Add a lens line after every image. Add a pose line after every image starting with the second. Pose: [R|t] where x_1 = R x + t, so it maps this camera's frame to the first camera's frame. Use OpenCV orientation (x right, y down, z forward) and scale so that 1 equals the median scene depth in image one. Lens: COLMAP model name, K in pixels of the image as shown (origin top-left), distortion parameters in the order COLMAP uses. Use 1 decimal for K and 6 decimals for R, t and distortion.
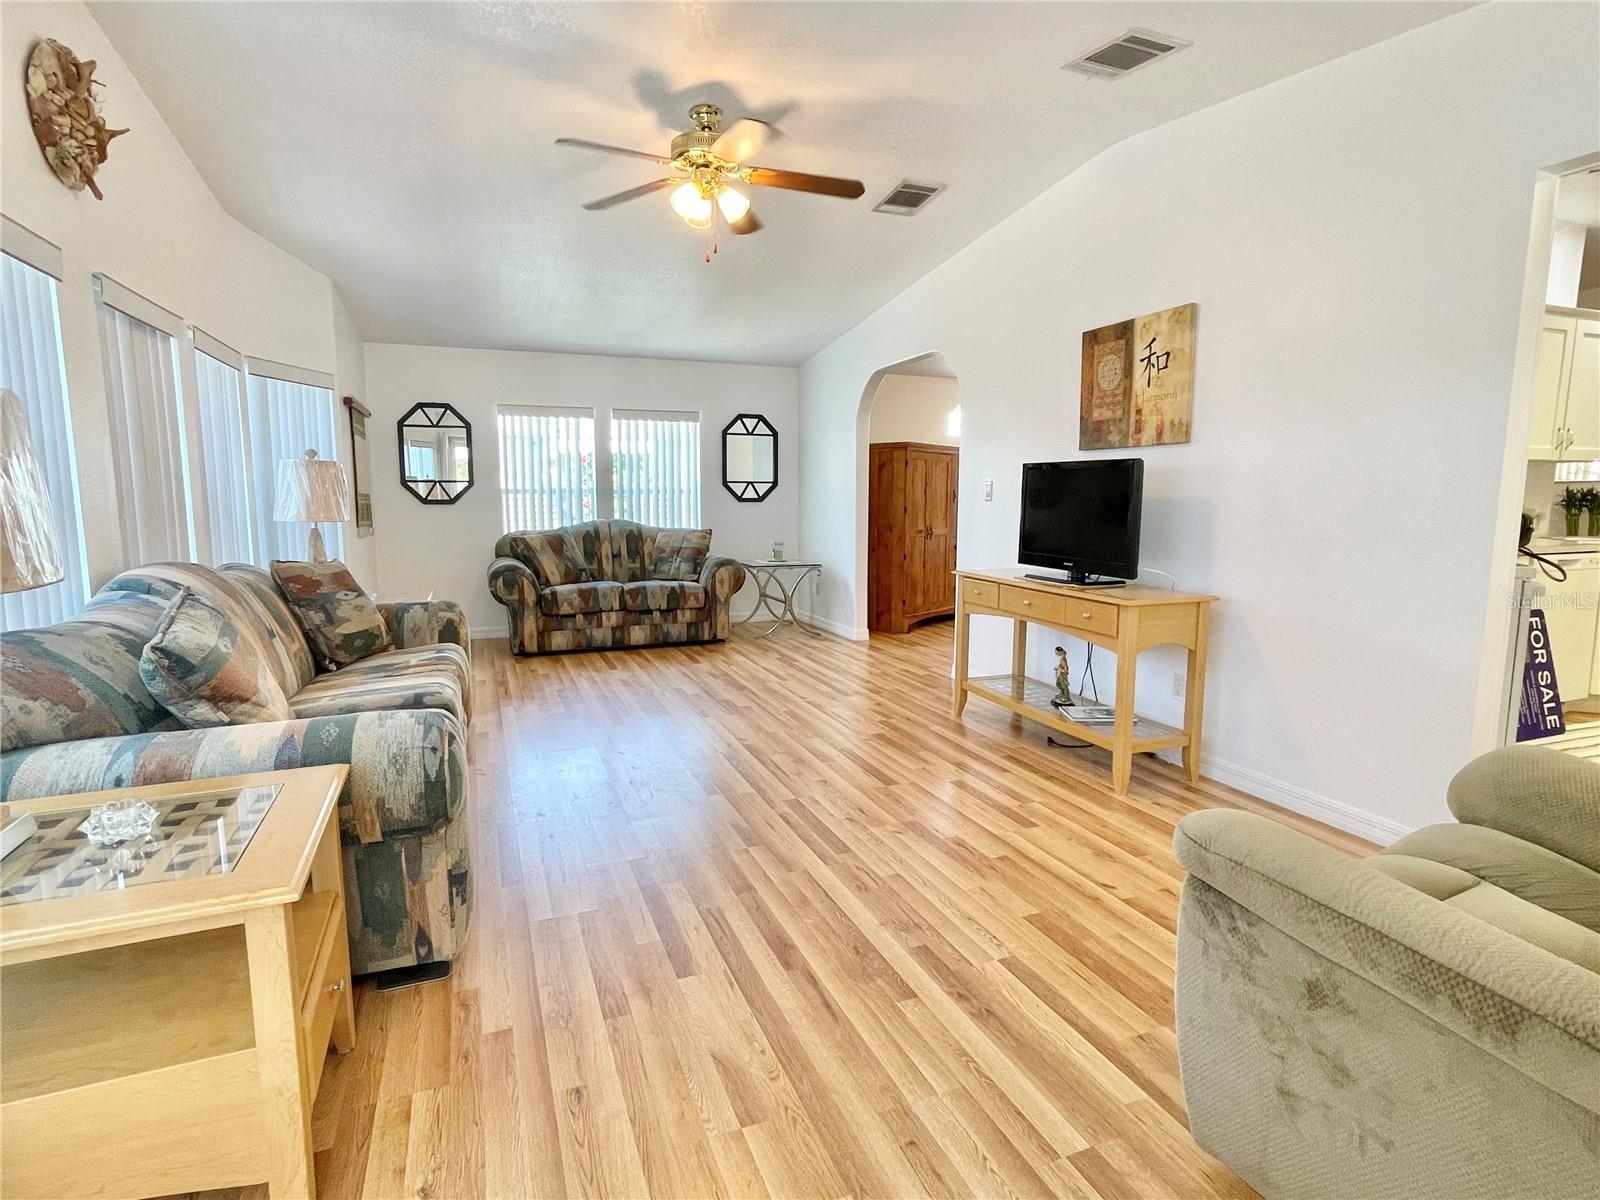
lens RADIAL K [[808.2, 0, 799.1], [0, 808.2, 594.1], [0, 0, 1]] dist [0.001844, 0.000386]
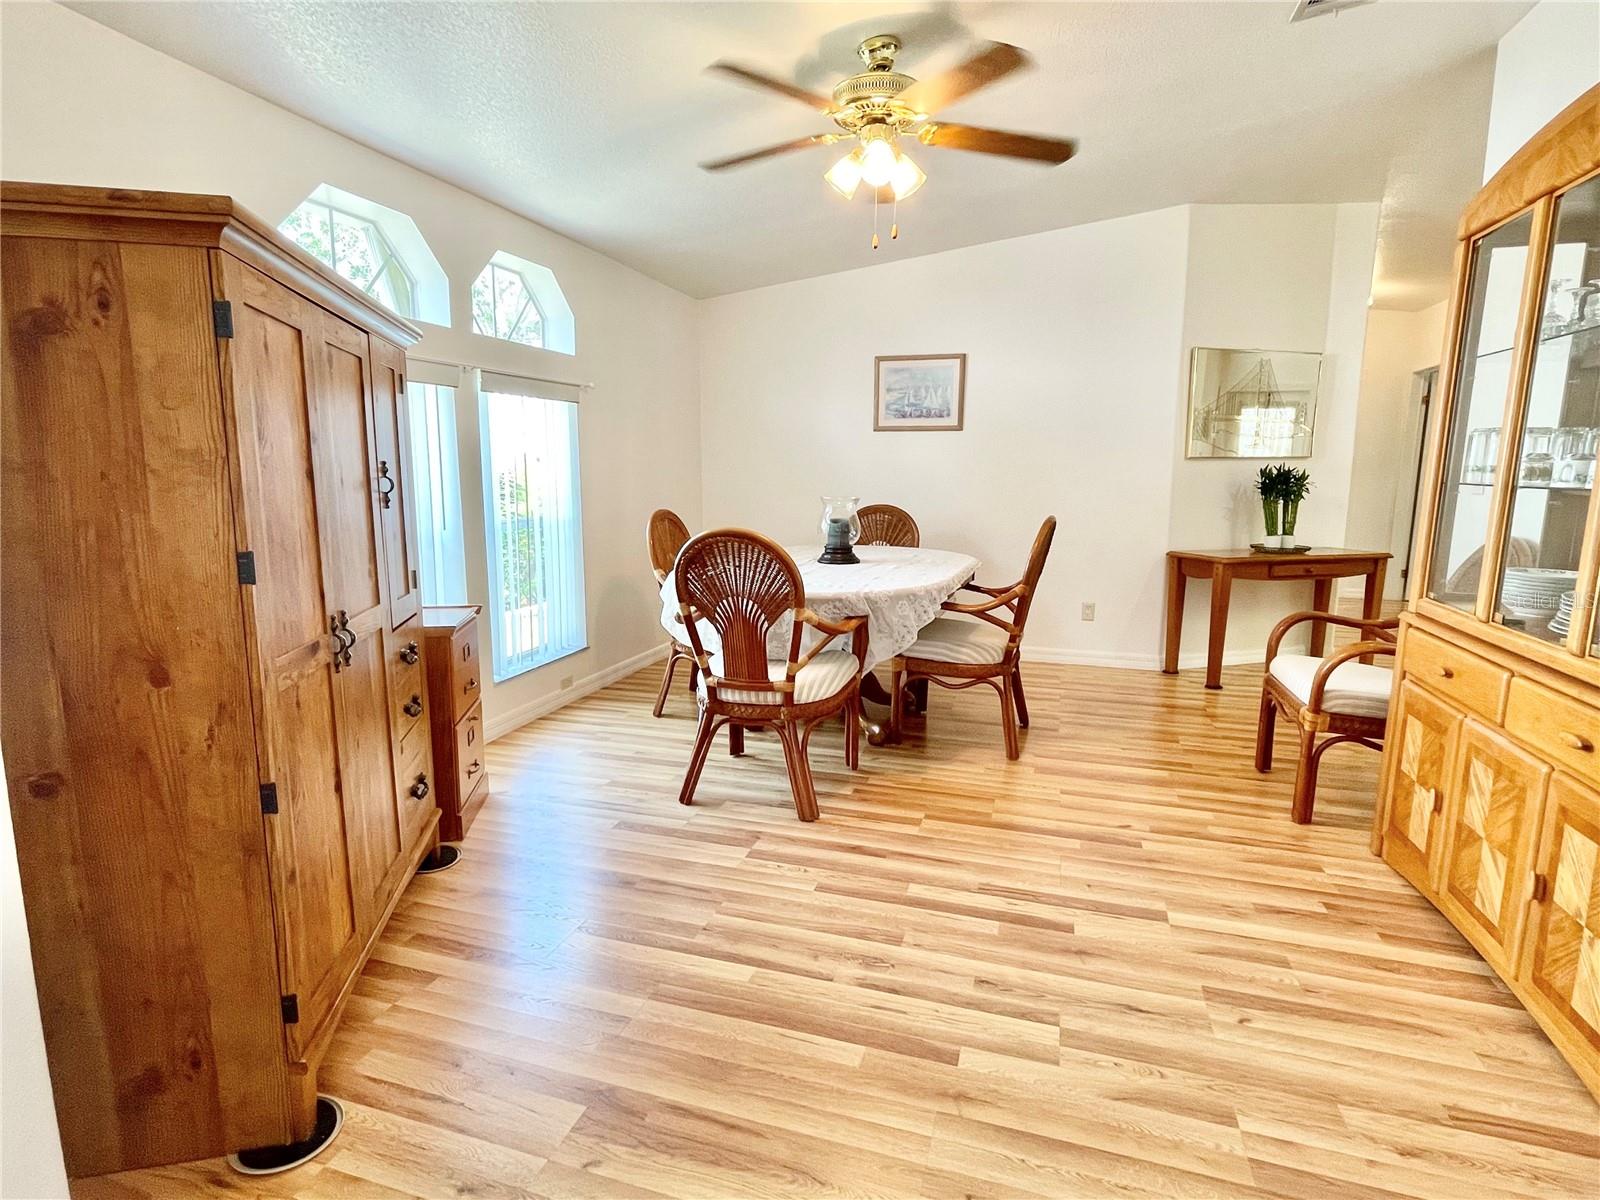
lens RADIAL K [[808.2, 0, 801.4], [0, 808.2, 598.7], [0, 0, 1]] dist [0.001844, 0.000386]
pose [[0.639446, -0.113413, 0.760425, 0.067684], [0.093465, 0.993192, 0.069533, -0.097163], [-0.763134, 0.026611, 0.645692, 0.765285]]
